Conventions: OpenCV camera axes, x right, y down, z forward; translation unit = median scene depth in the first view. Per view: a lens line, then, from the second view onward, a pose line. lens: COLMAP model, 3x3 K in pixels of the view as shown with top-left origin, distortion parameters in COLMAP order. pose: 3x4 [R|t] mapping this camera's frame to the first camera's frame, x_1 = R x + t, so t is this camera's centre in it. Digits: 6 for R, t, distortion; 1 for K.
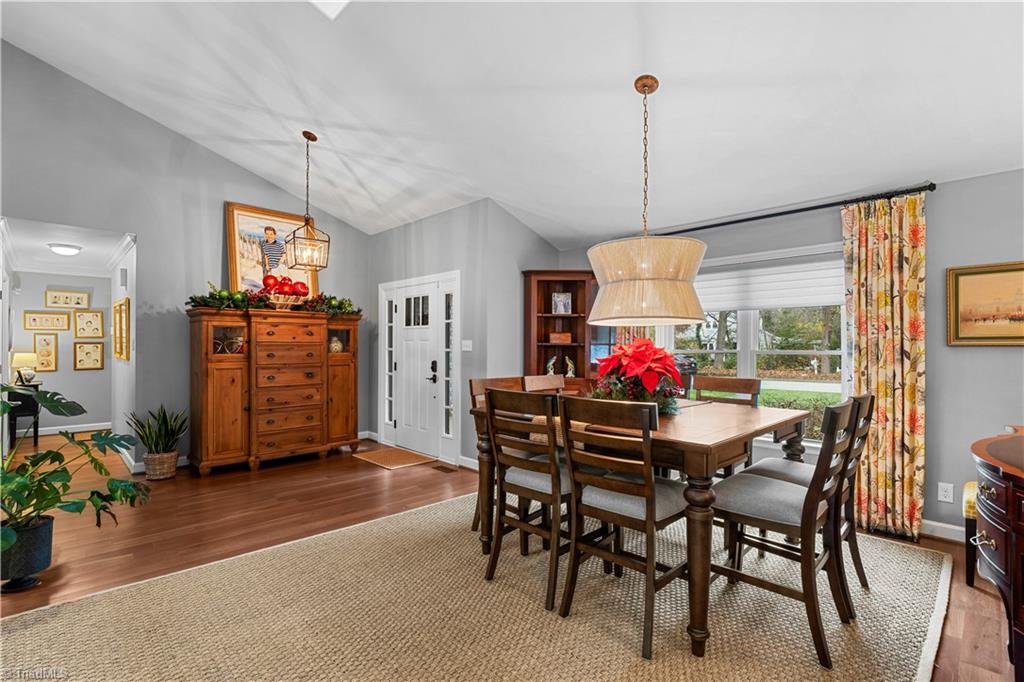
lens RADIAL K [[470.6, 0, 513.0], [0, 470.6, 333.0], [0, 0, 1]] dist [-0.001817, -0.000122]
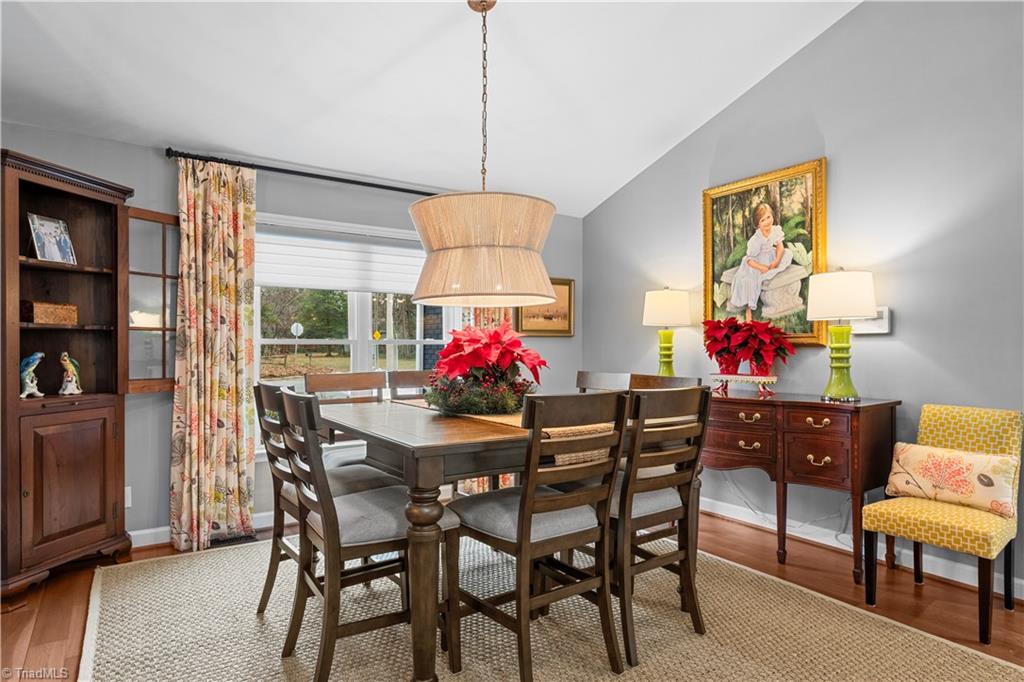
lens RADIAL K [[582.8, 0, 496.0], [0, 582.8, 339.9], [0, 0, 1]] dist [-0.001255, 0.000406]
pose [[0.202370, 0.004257, 0.979300, -0.489722], [-0.032608, 0.999465, 0.002394, 0.027626], [-0.978766, -0.032418, 0.202401, 0.570060]]
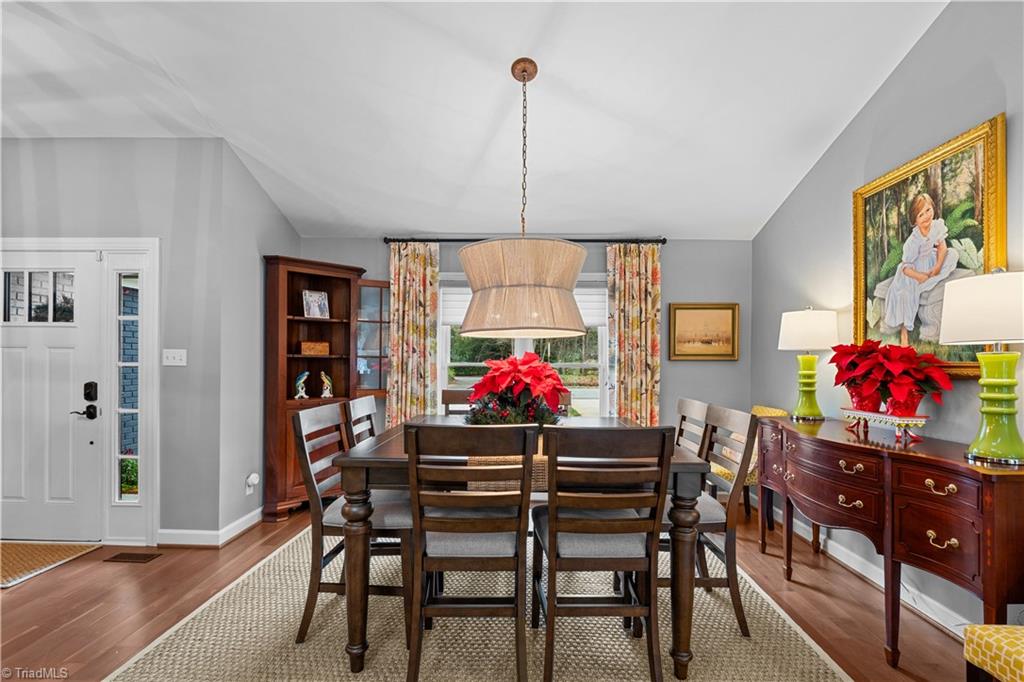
lens RADIAL K [[457.6, 0, 514.7], [0, 457.6, 354.2], [0, 0, 1]] dist [-0.001422, -0.000111]
pose [[0.720878, 0.008266, 0.693013, -0.242044], [-0.025247, 0.999578, 0.014340, 0.001539], [-0.692602, -0.027834, 0.720783, 0.275496]]
